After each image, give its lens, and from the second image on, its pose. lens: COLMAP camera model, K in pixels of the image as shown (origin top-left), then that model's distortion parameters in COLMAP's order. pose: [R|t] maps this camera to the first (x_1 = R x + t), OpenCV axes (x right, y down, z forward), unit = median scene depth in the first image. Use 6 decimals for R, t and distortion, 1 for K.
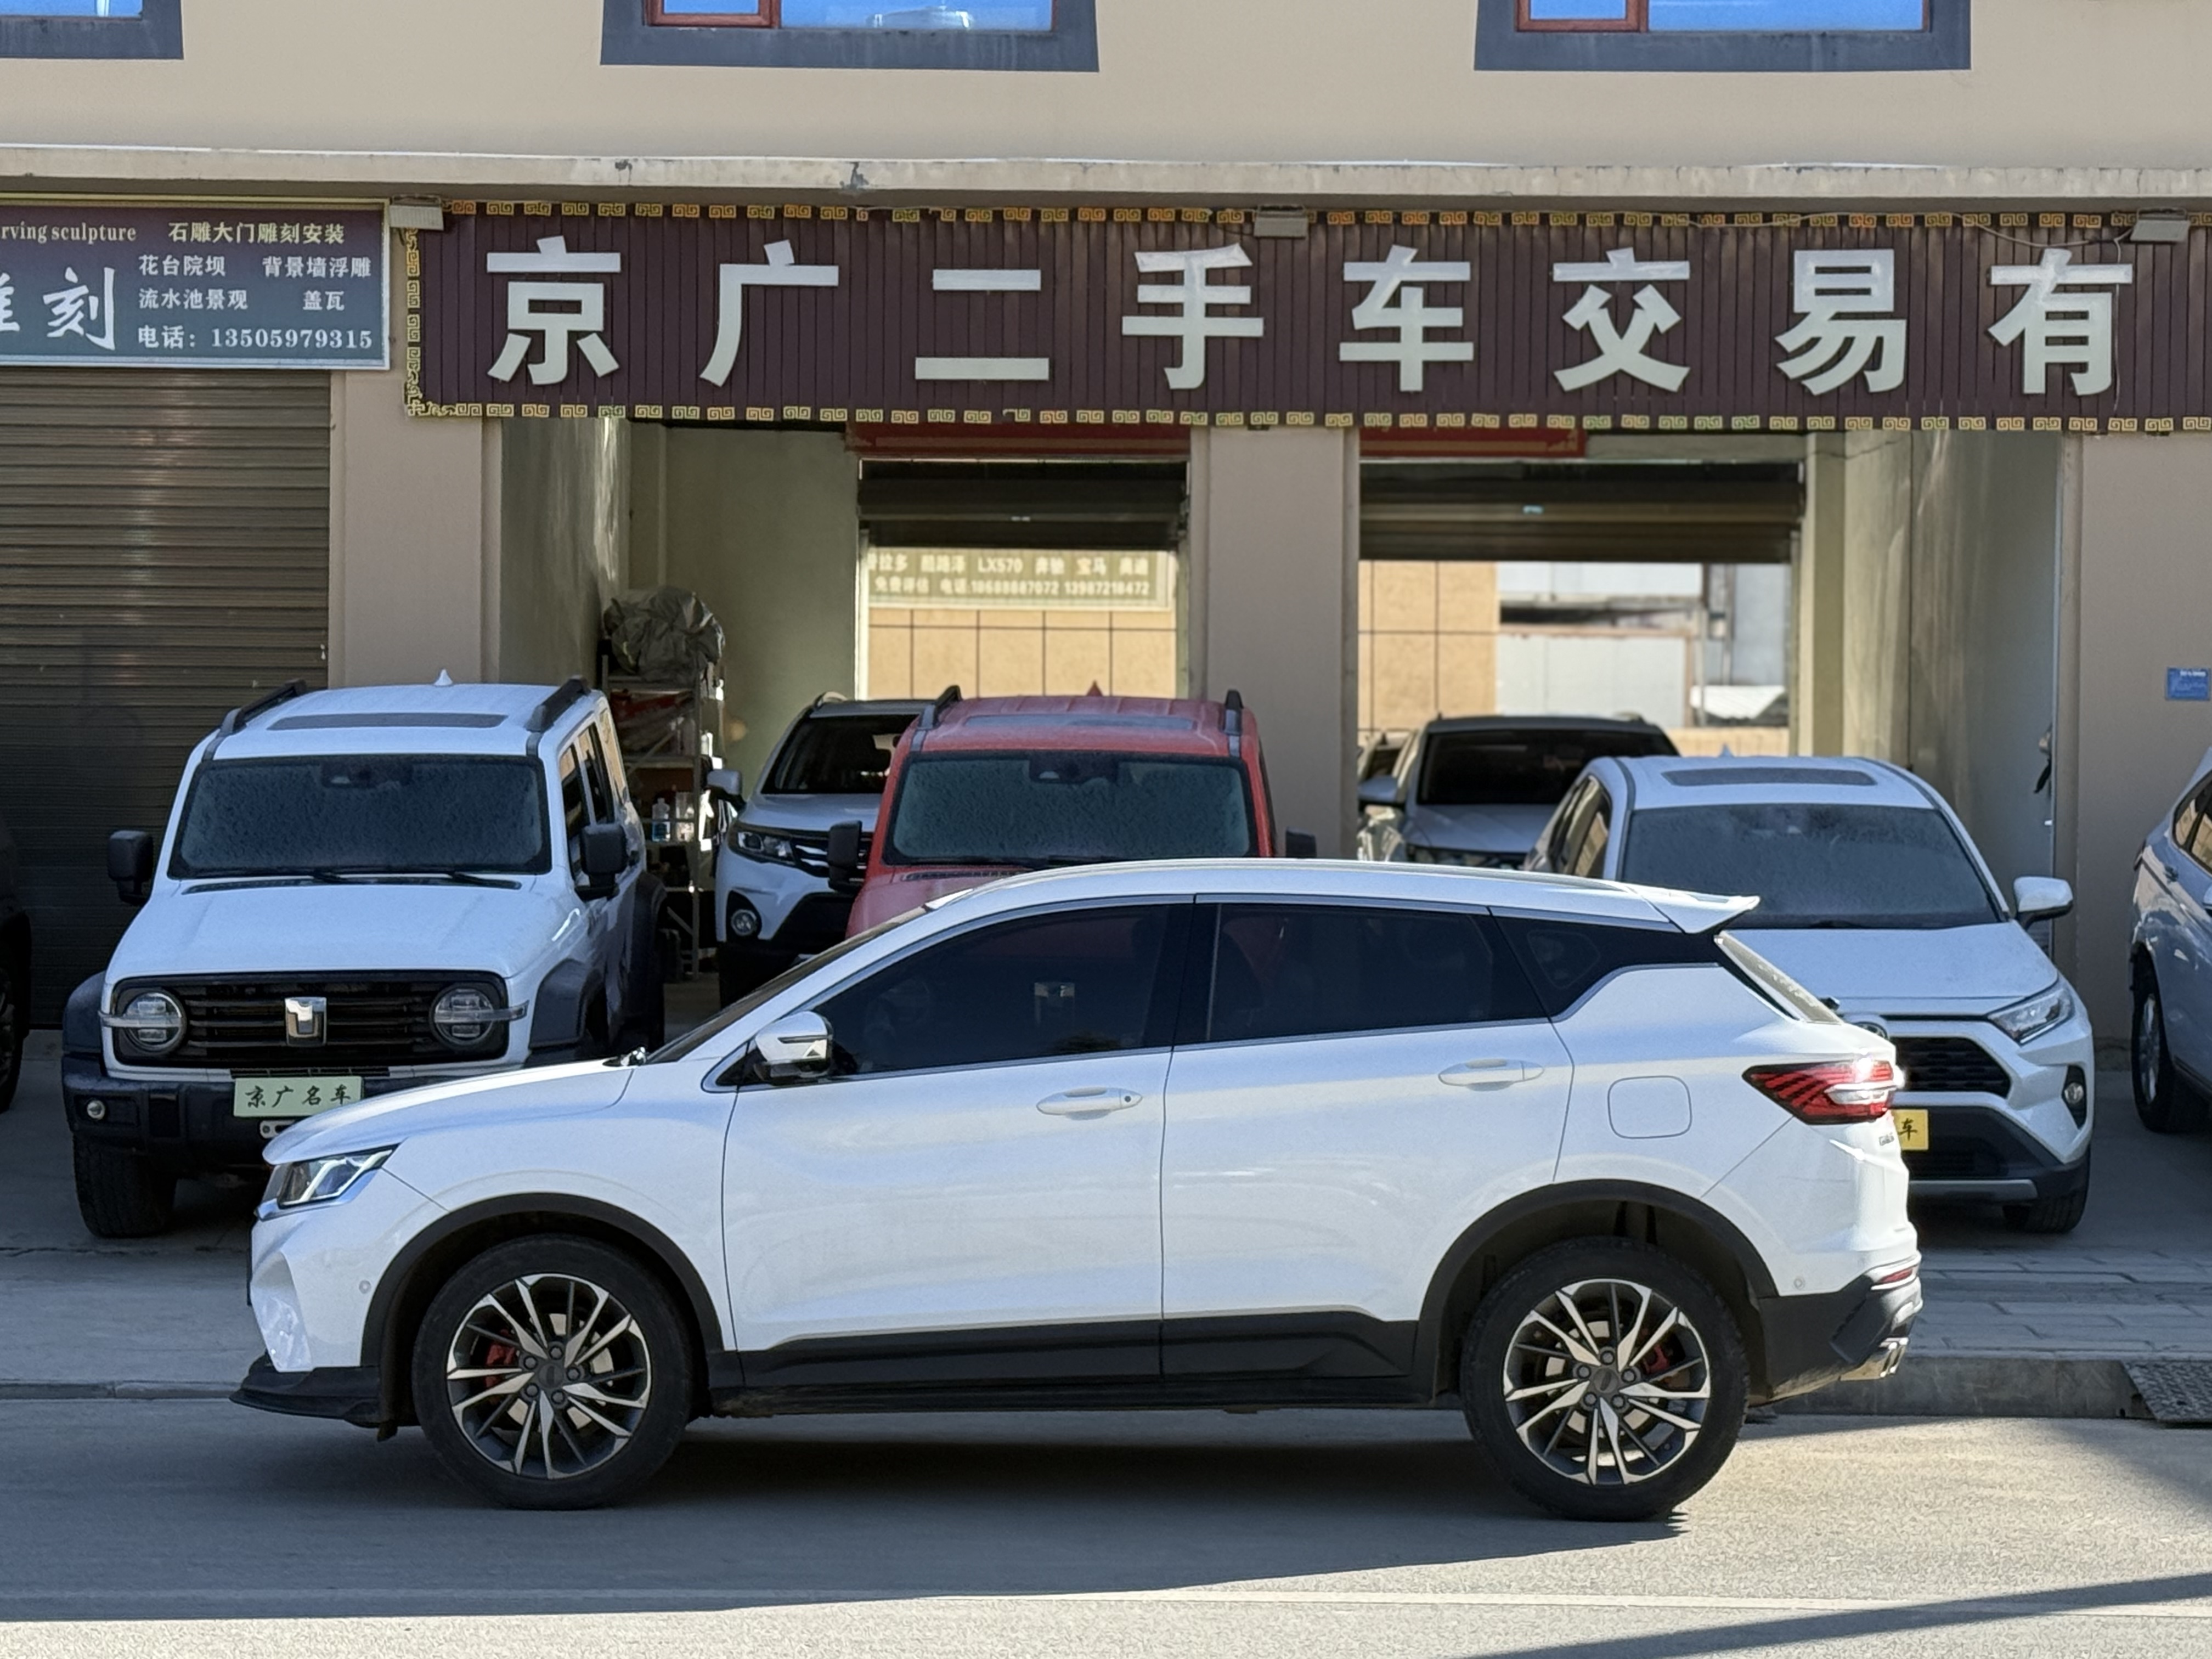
lens RADIAL K [[4704.5, 0, 1106.0], [0, 4704.5, 829.5], [0, 0, 1]] dist [0.116672, 0.371064]
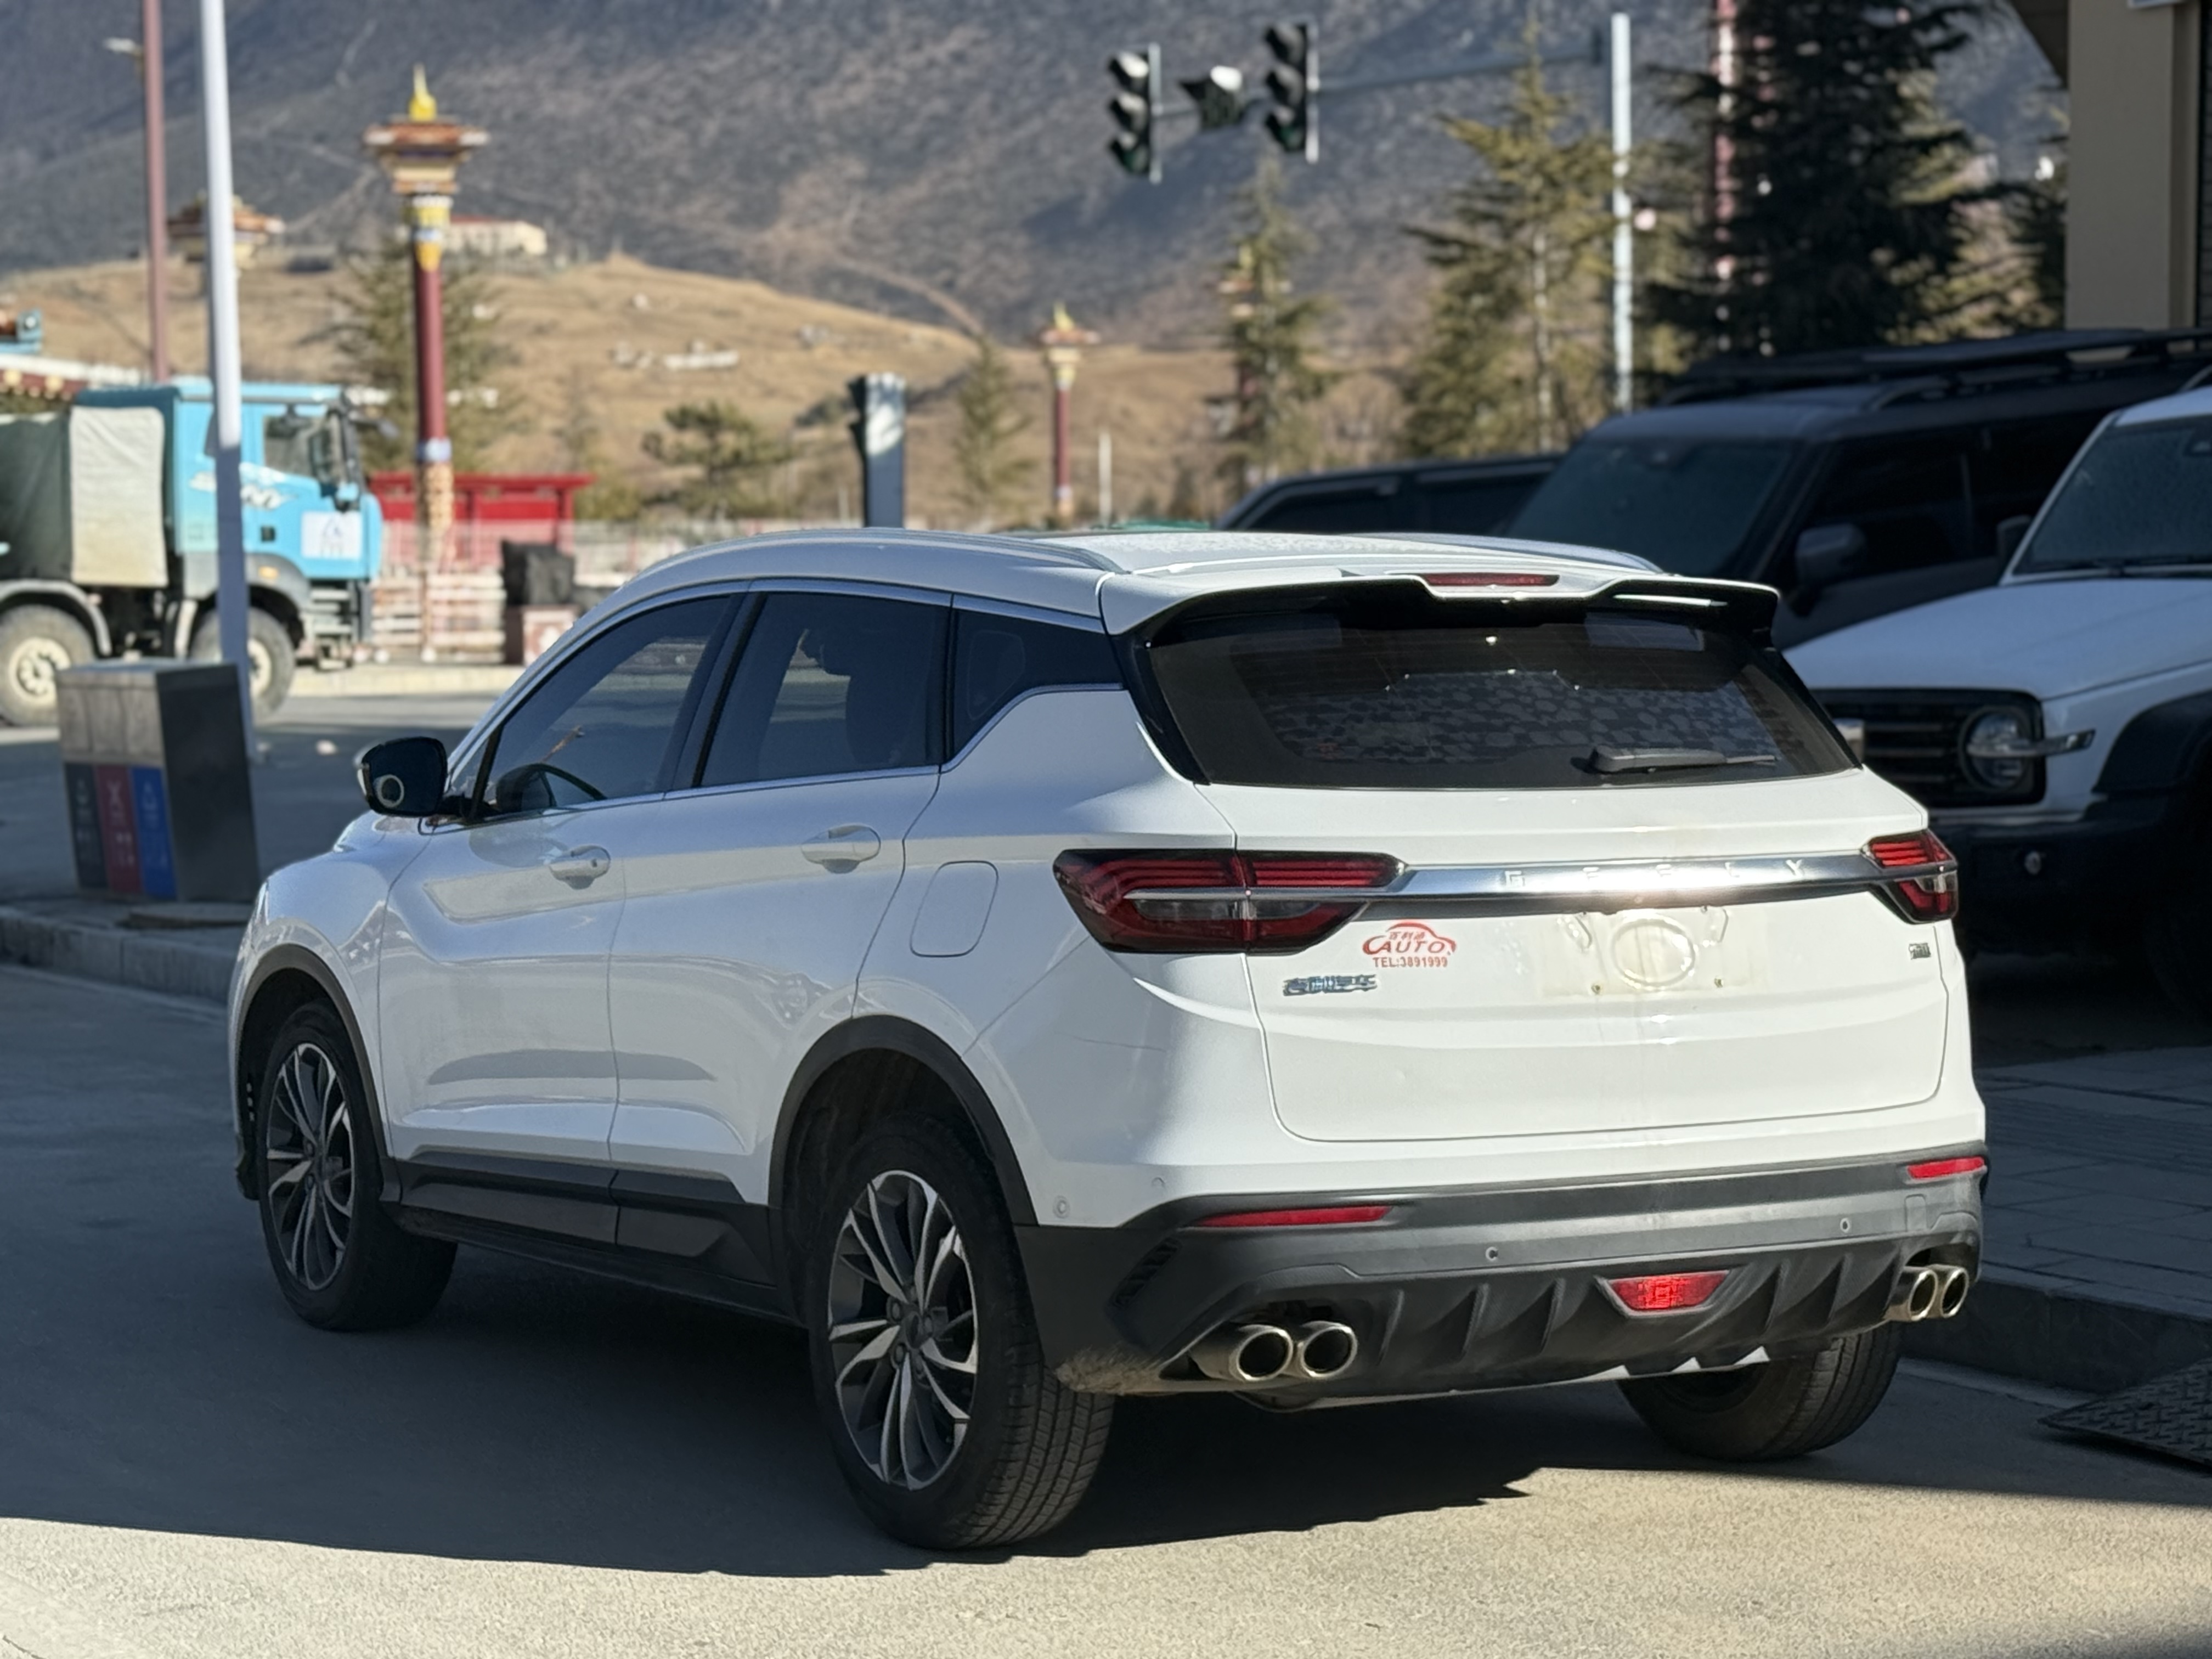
lens RADIAL K [[4704.5, 0, 1106.0], [0, 4704.5, 829.5], [0, 0, 1]] dist [0.116672, 0.371064]
pose [[0.531929, 0.035085, -0.846062, 0.652216], [0.015670, 0.998562, 0.051262, 0.015713], [0.846644, -0.040526, 0.530615, 0.671582]]
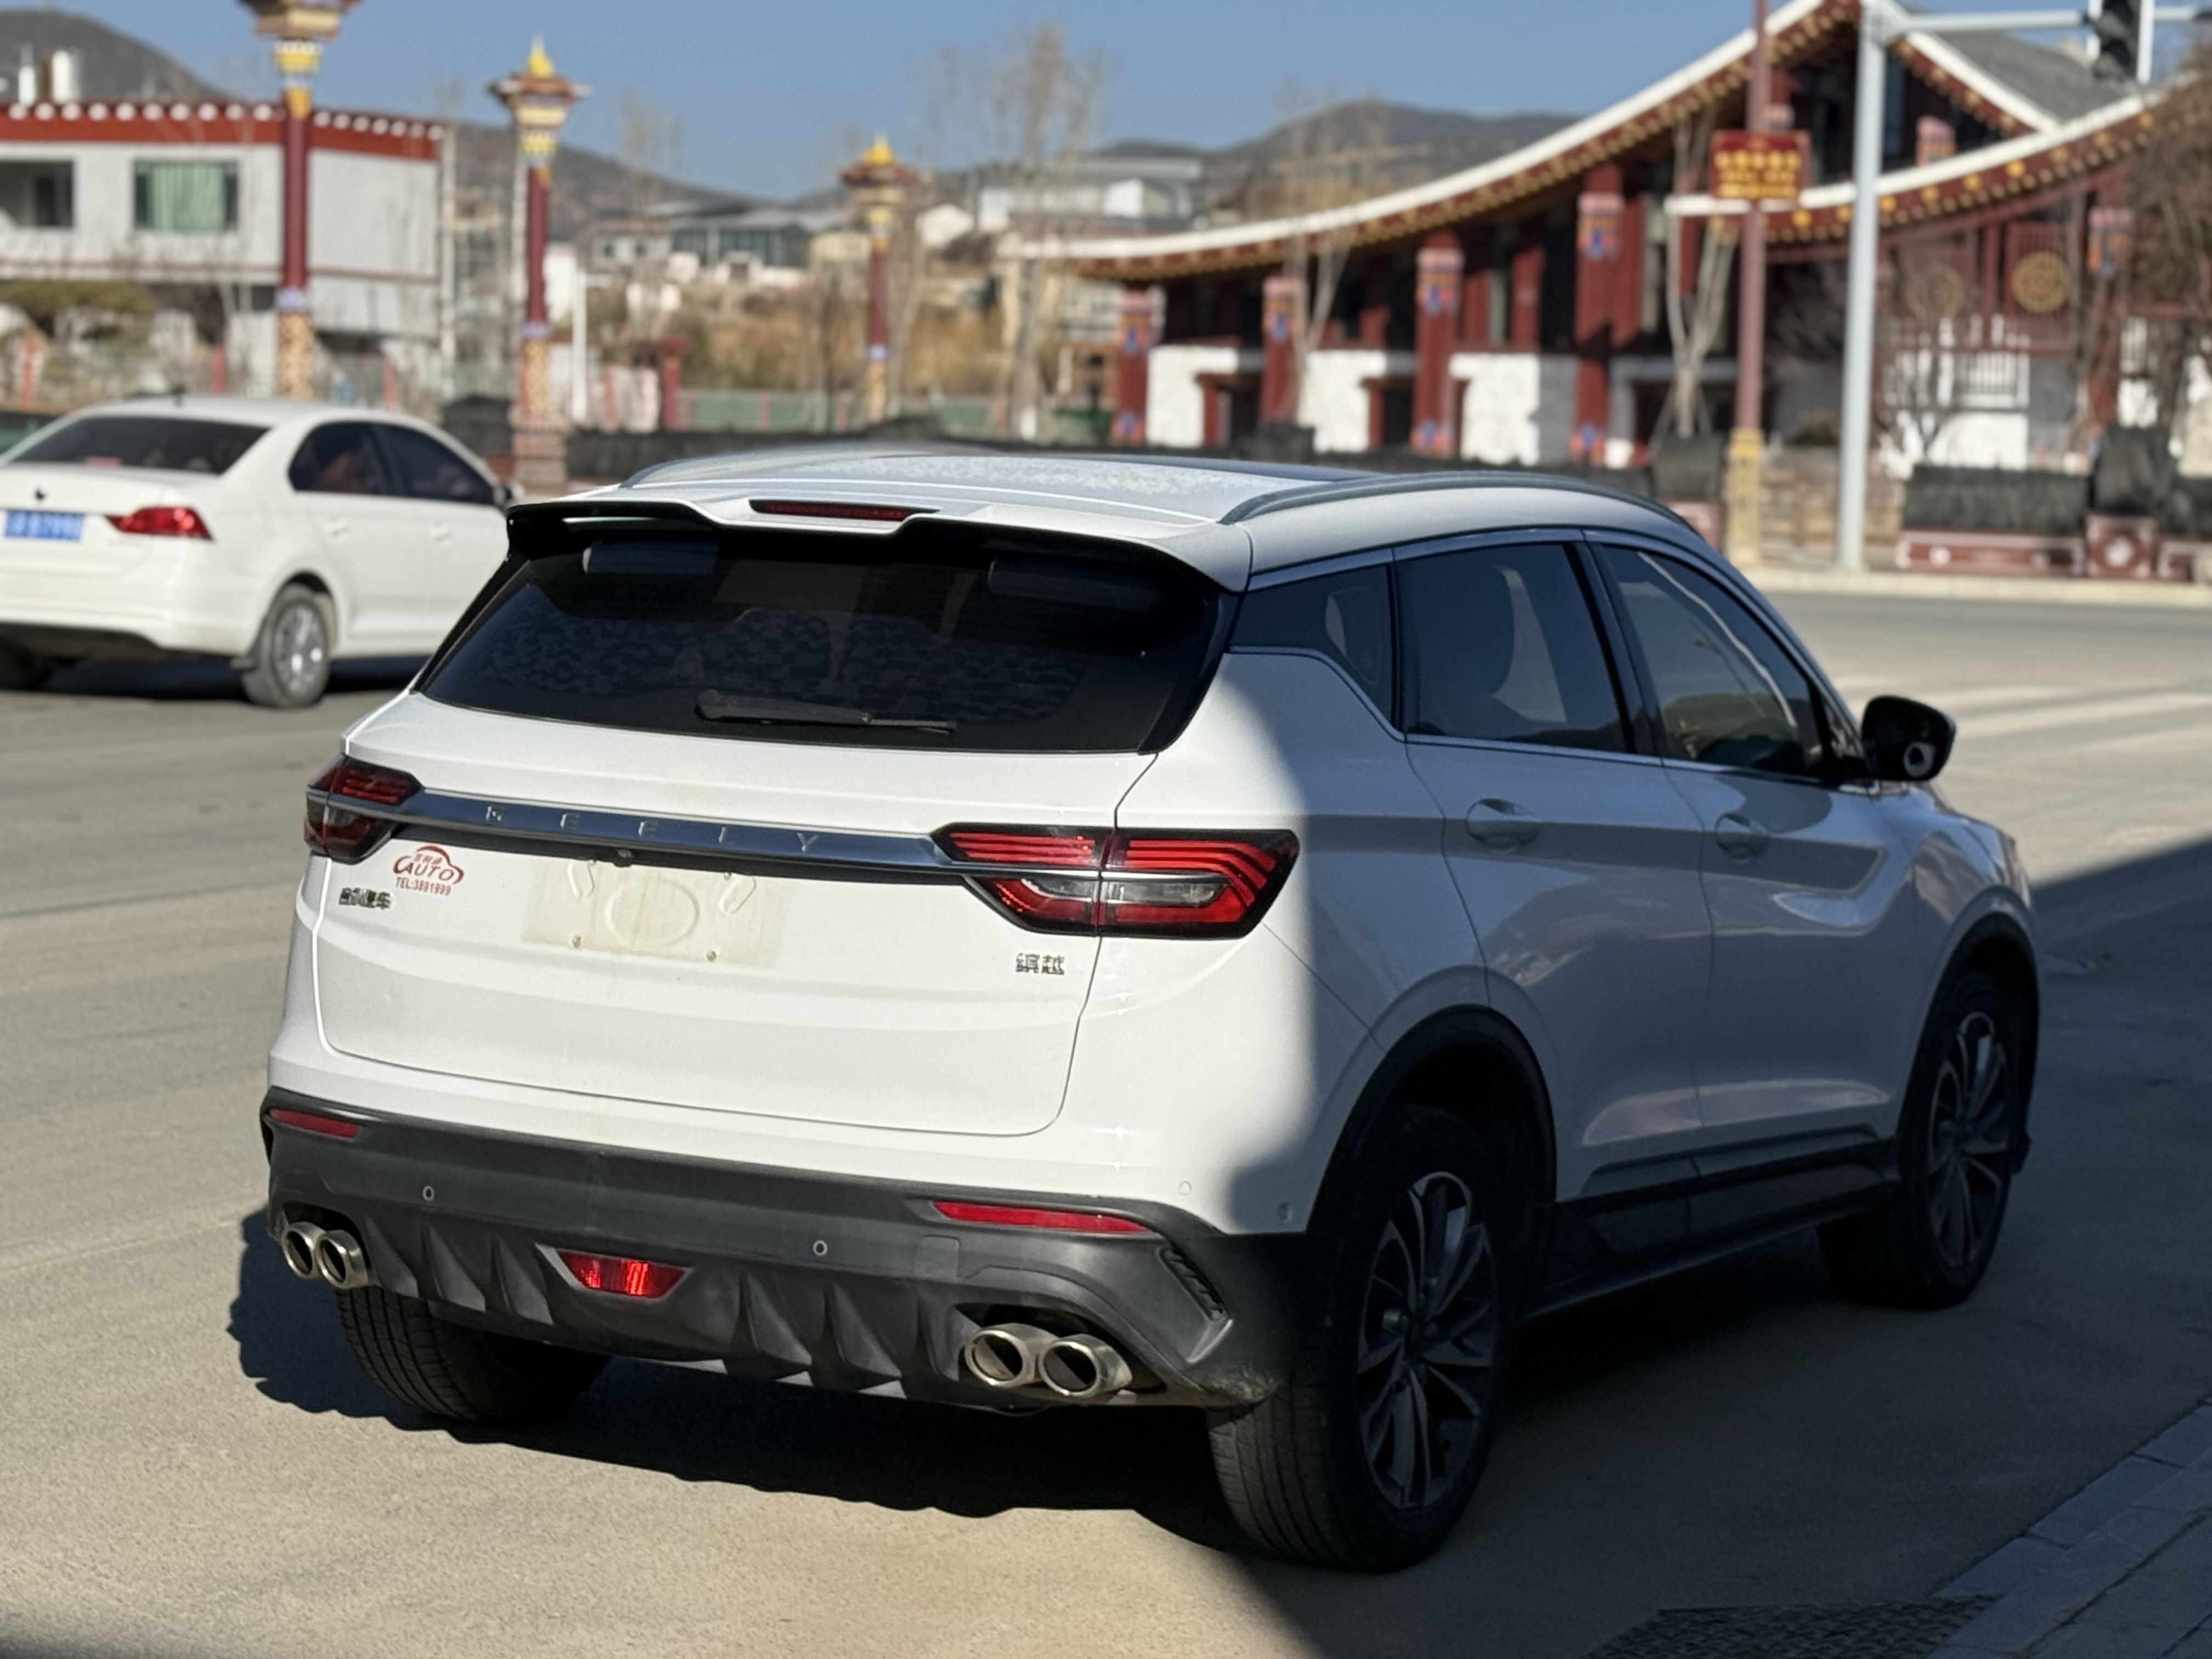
lens RADIAL K [[4704.5, 0, 1106.0], [0, 4704.5, 829.5], [0, 0, 1]] dist [0.116672, 0.371064]
pose [[-0.433712, 0.054332, -0.899412, 0.660022], [-0.034989, 0.996412, 0.077064, 0.008394], [0.900372, 0.064894, -0.430254, 1.343806]]
